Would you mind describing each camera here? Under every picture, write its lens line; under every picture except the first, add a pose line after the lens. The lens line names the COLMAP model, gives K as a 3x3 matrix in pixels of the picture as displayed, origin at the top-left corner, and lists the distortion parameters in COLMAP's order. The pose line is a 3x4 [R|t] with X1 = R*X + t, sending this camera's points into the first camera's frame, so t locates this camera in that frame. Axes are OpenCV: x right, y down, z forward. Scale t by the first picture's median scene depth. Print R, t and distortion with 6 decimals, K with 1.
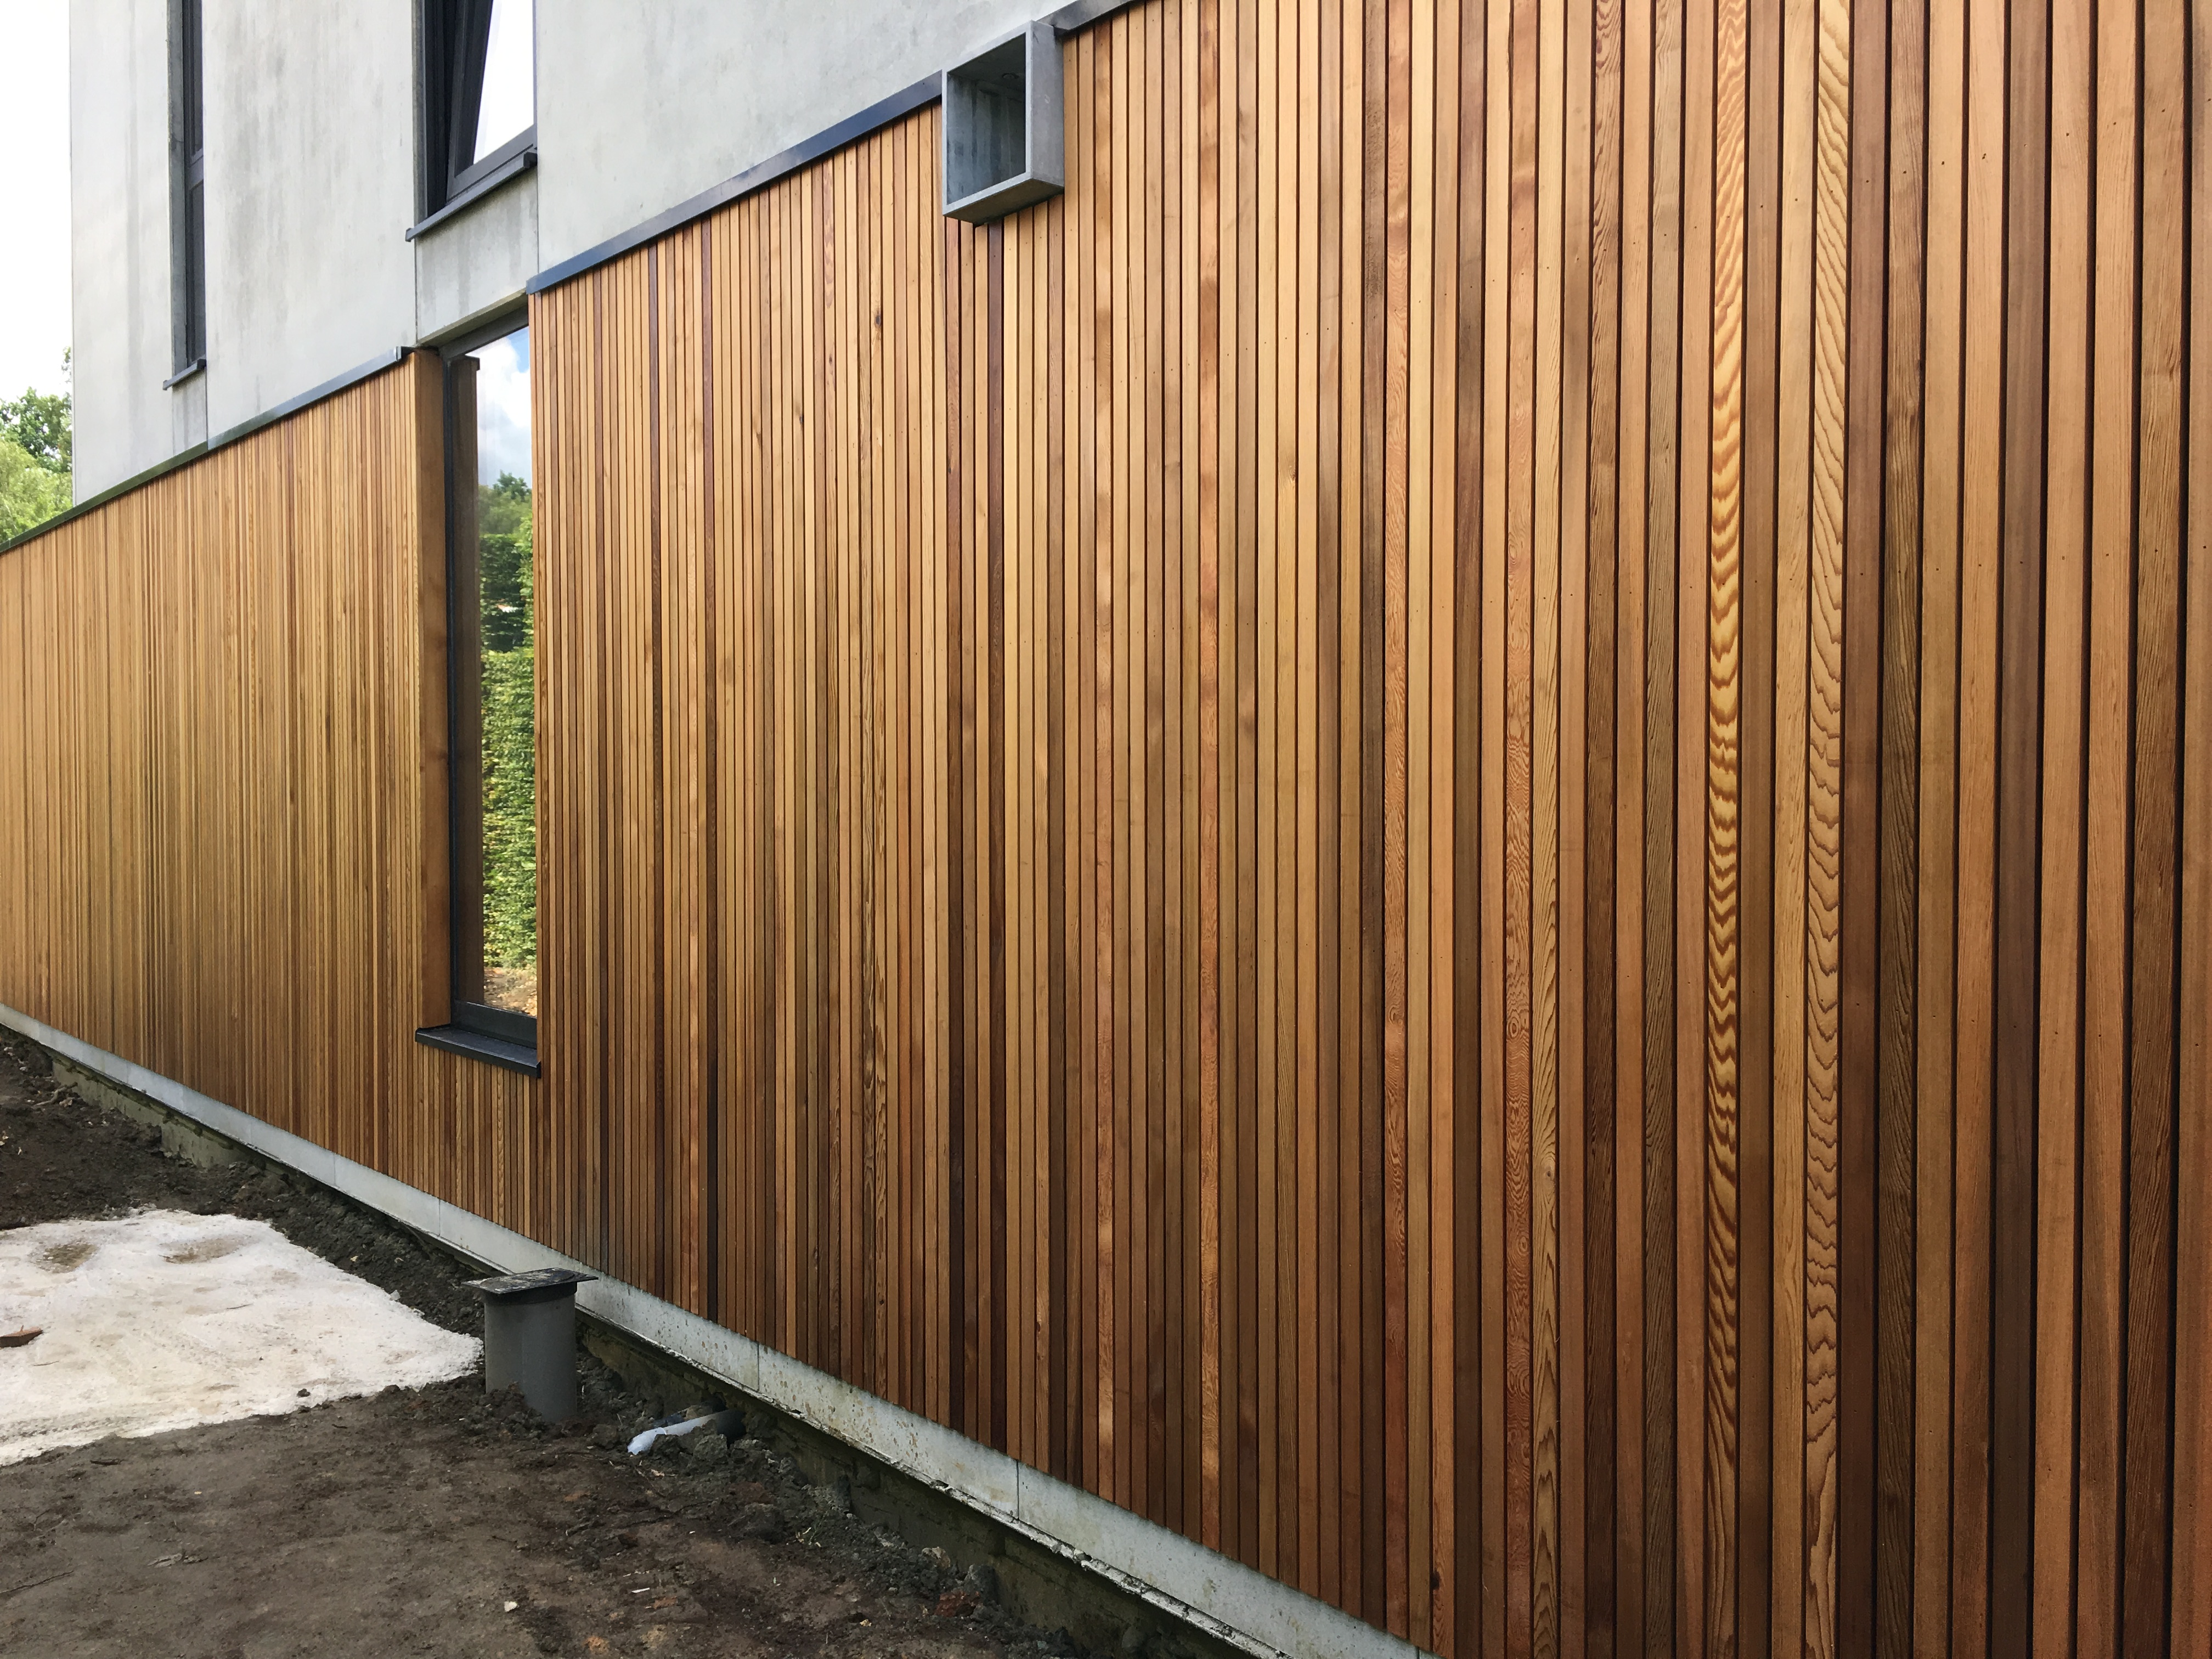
lens RADIAL K [[1865.4, 0, 1106.0], [0, 1865.4, 829.5], [0, 0, 1]] dist [0.085637, -0.122028]
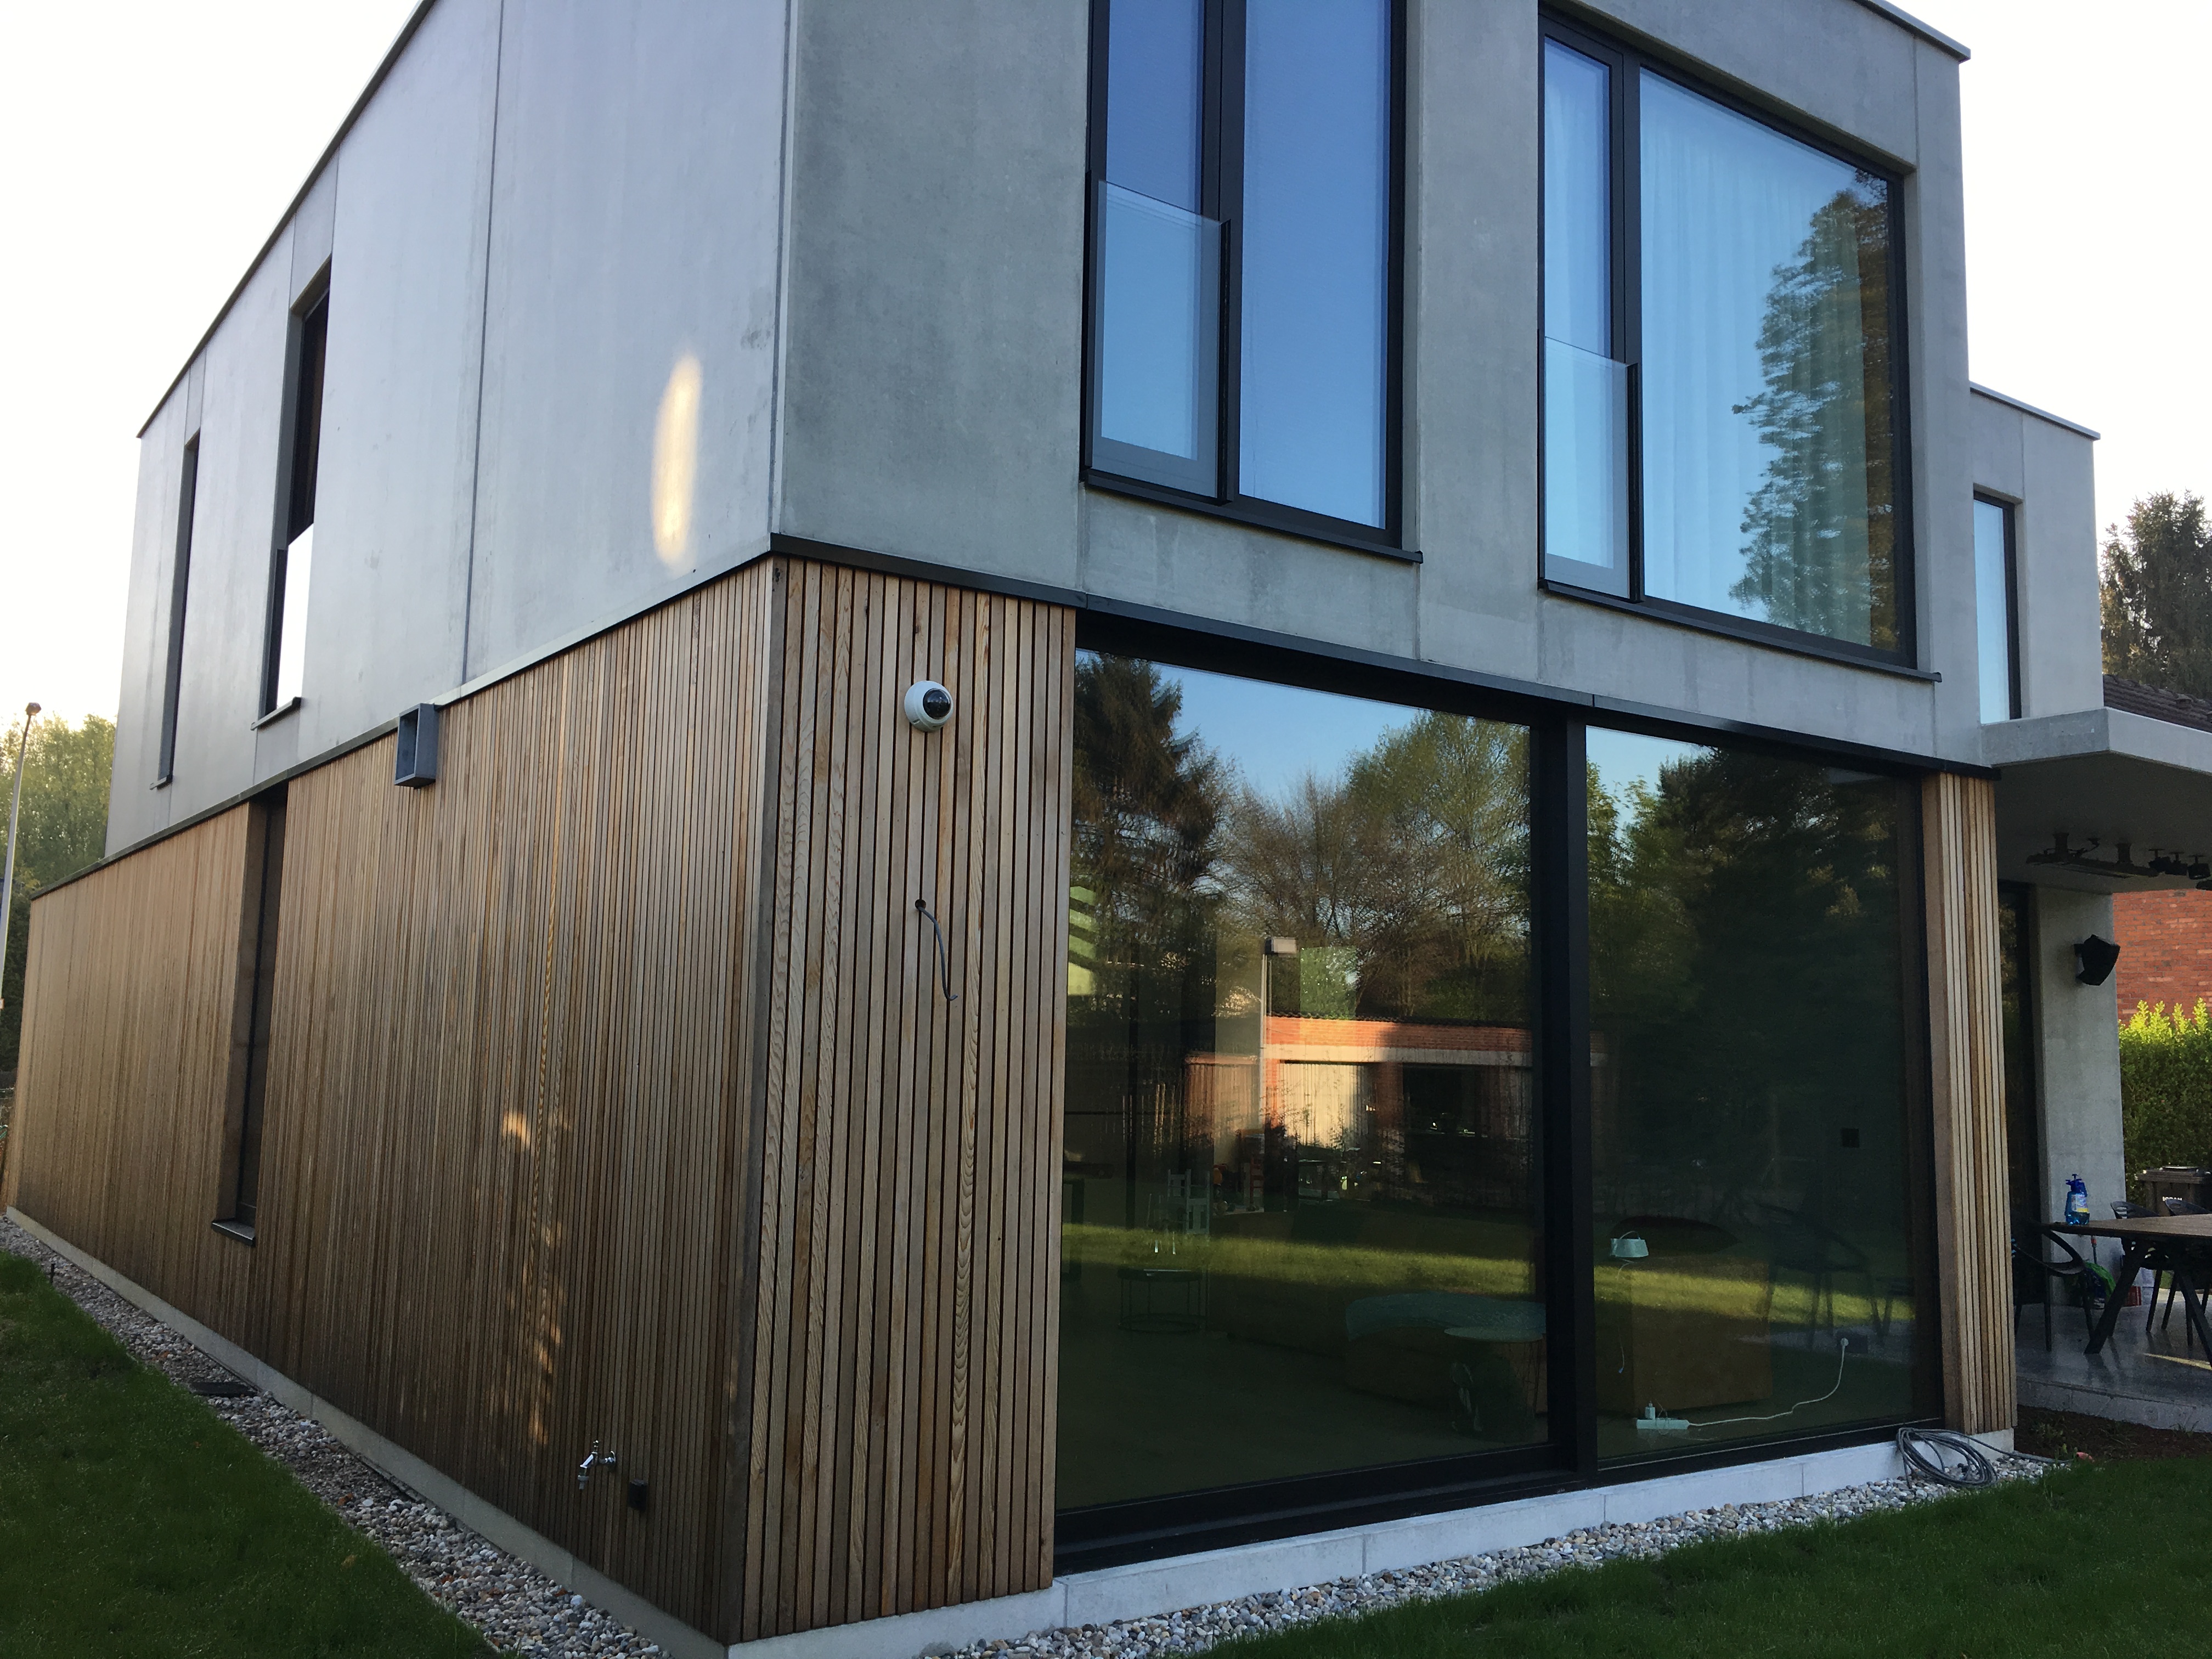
lens RADIAL K [[1865.4, 0, 1106.0], [0, 1865.4, 829.5], [0, 0, 1]] dist [0.085637, -0.122028]
pose [[0.997105, 0.012349, -0.075024, 0.713293], [-0.023343, 0.988790, -0.147479, -0.001461], [0.072361, 0.148804, 0.986216, -0.797908]]
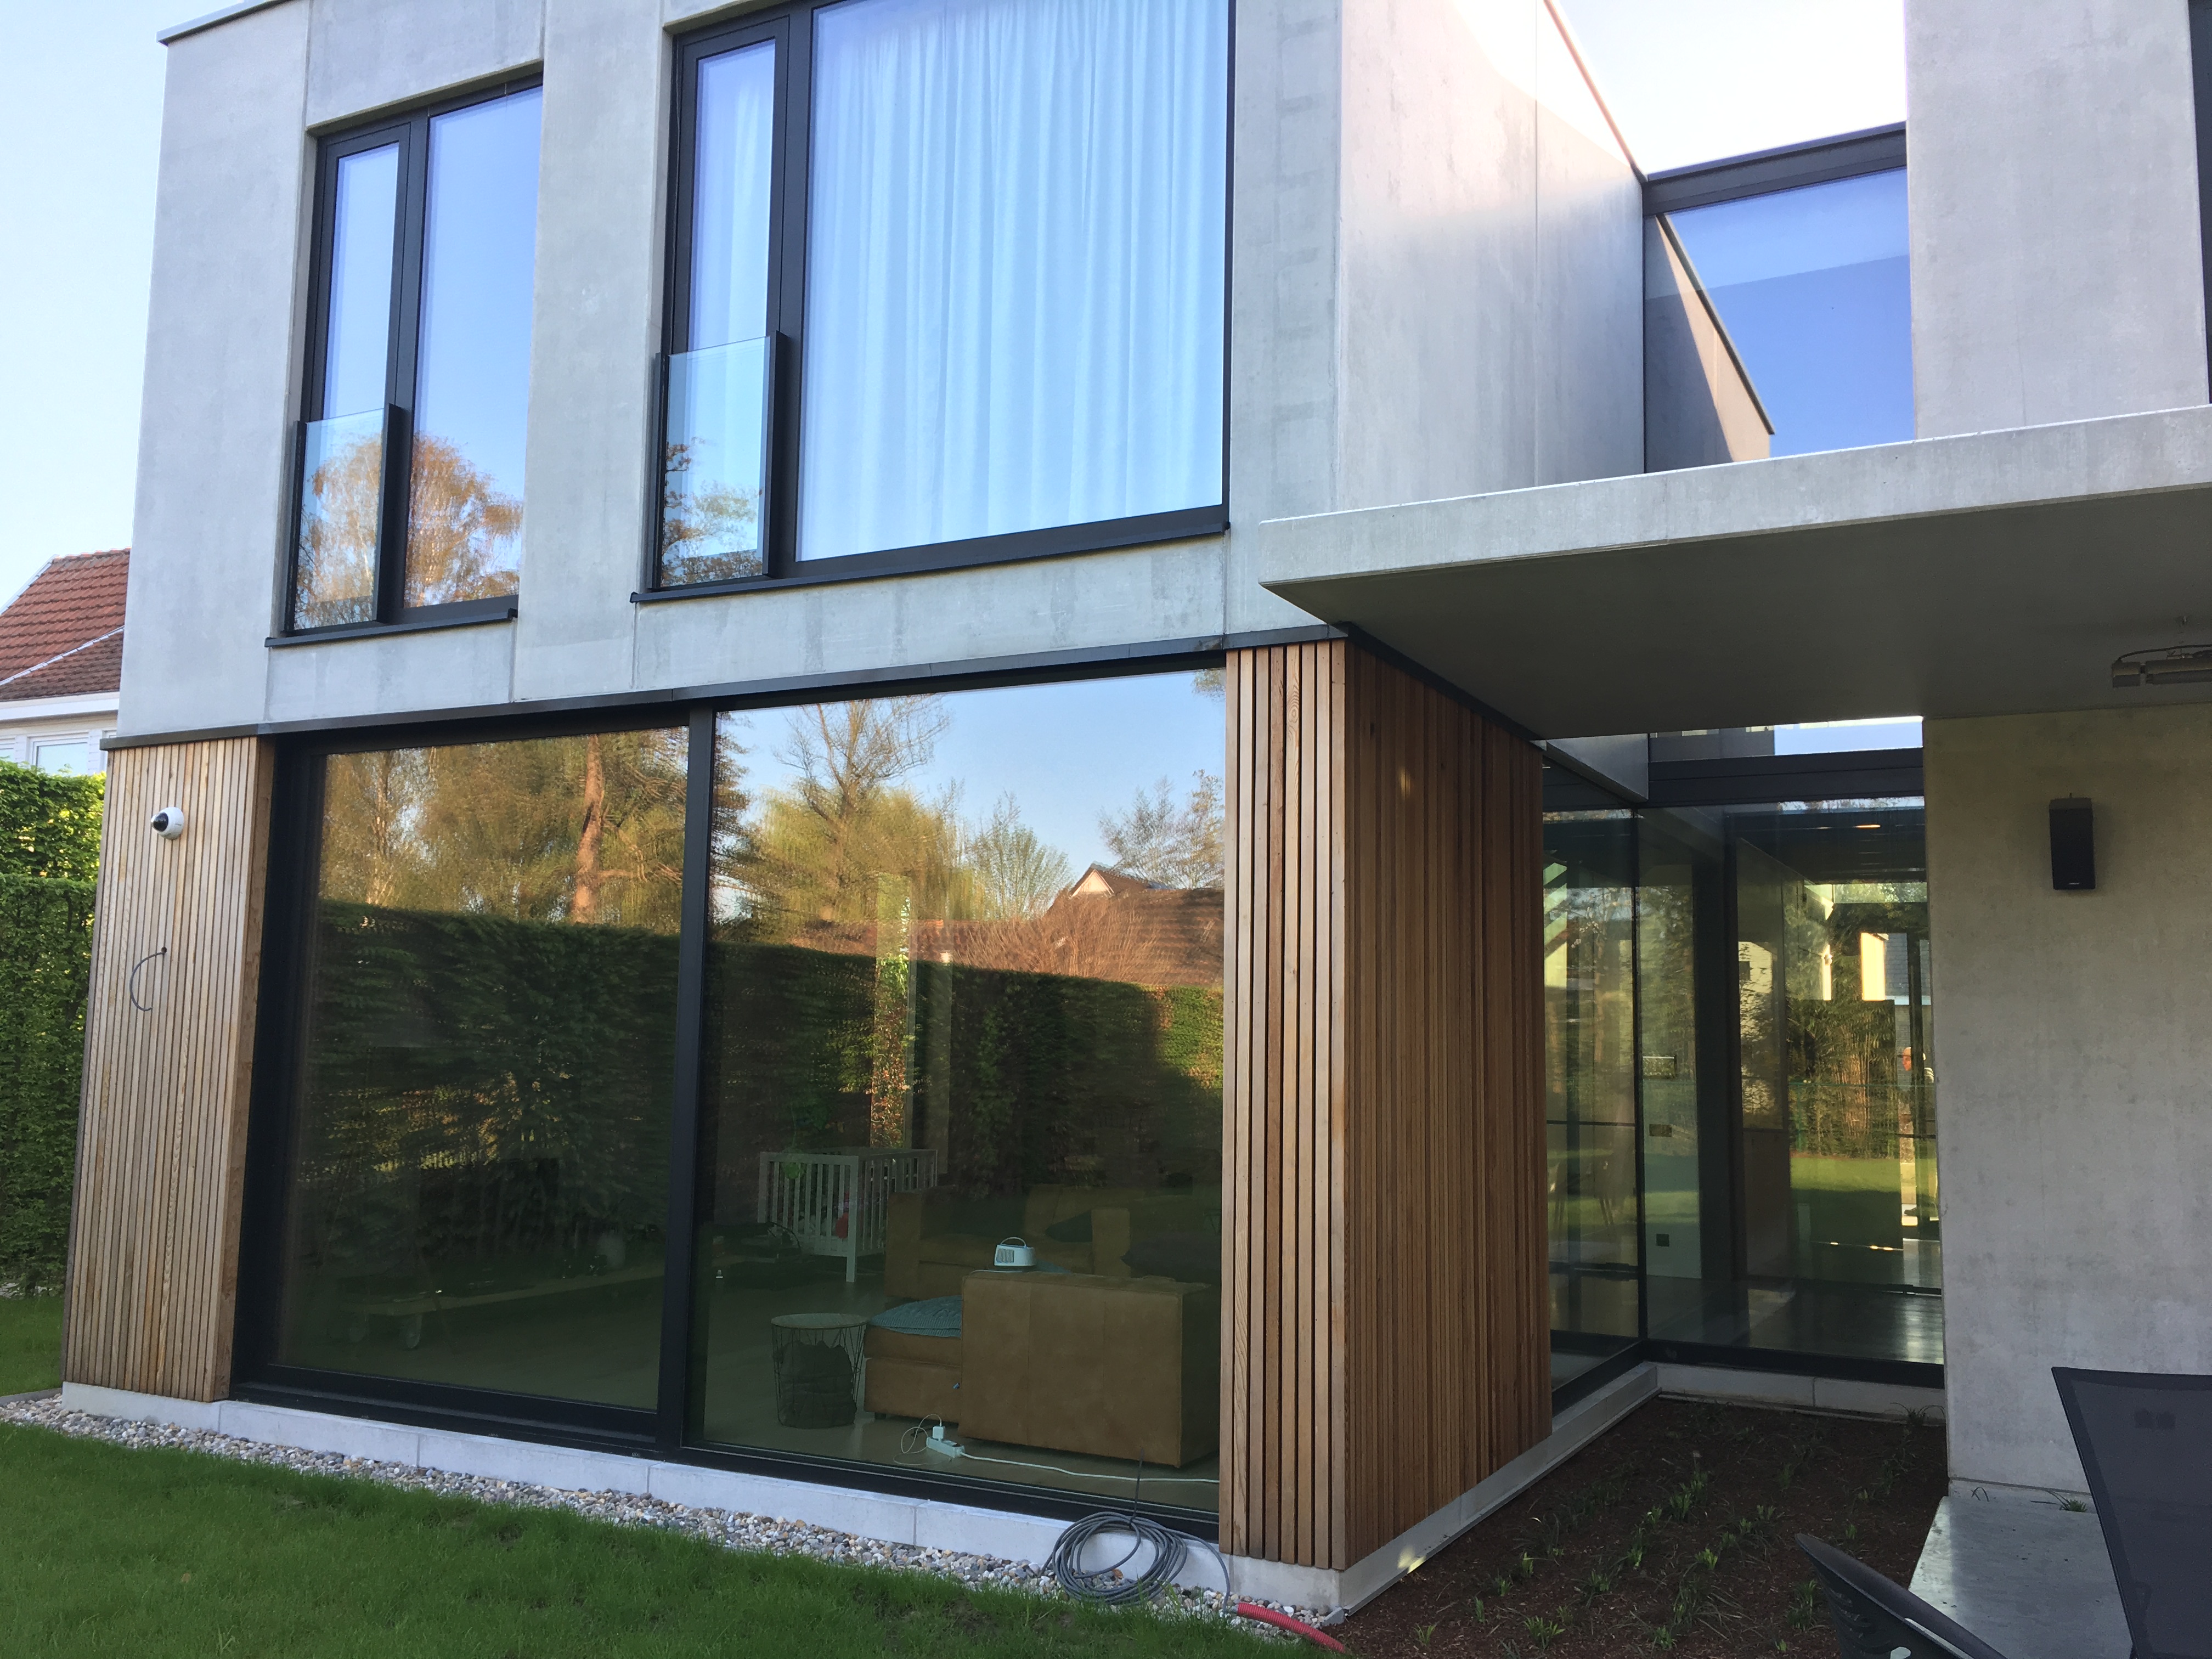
lens RADIAL K [[1875.1, 0, 1110.2], [0, 1875.1, 815.4], [0, 0, 1]] dist [0.110713, -0.150352]
pose [[0.384904, -0.102137, -0.917288, 2.628619], [-0.037323, 0.991323, -0.126042, -0.054755], [0.922202, 0.082750, 0.377752, 0.505475]]
